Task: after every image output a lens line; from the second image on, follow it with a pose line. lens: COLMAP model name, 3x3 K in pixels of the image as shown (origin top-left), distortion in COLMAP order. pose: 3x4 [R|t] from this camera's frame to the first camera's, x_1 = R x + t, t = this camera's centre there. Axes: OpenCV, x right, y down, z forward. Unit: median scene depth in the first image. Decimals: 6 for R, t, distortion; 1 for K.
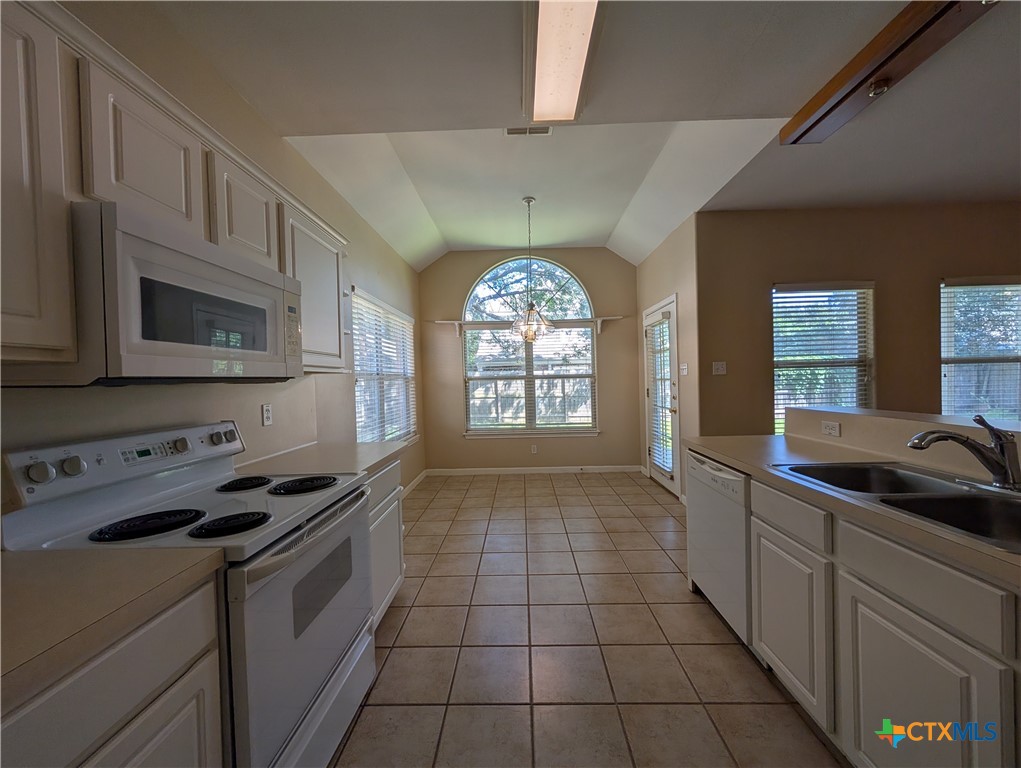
lens RADIAL K [[385.3, 0, 510.5], [0, 385.3, 384.0], [0, 0, 1]] dist [-0.011618, 0.000165]
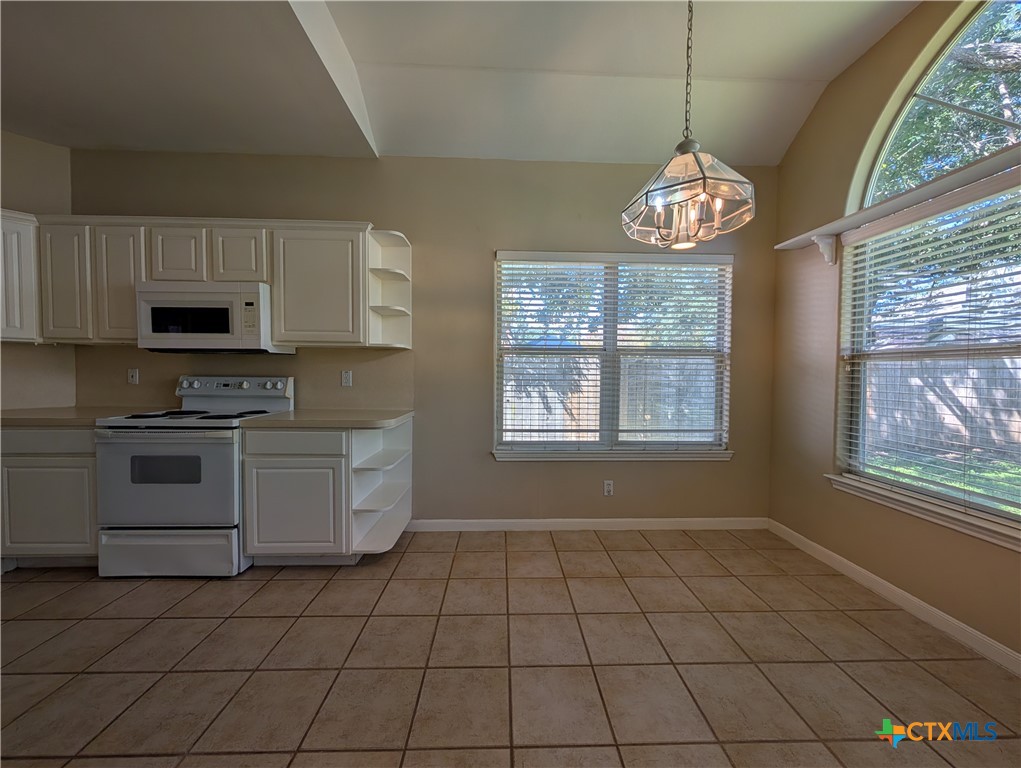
lens RADIAL K [[385.3, 0, 510.5], [0, 385.3, 384.0], [0, 0, 1]] dist [-0.011618, 0.000165]
pose [[0.054930, 0.062347, -0.996542, 0.443920], [-0.021314, 0.997894, 0.061257, 0.002554], [0.998263, 0.017875, 0.056144, 0.857635]]
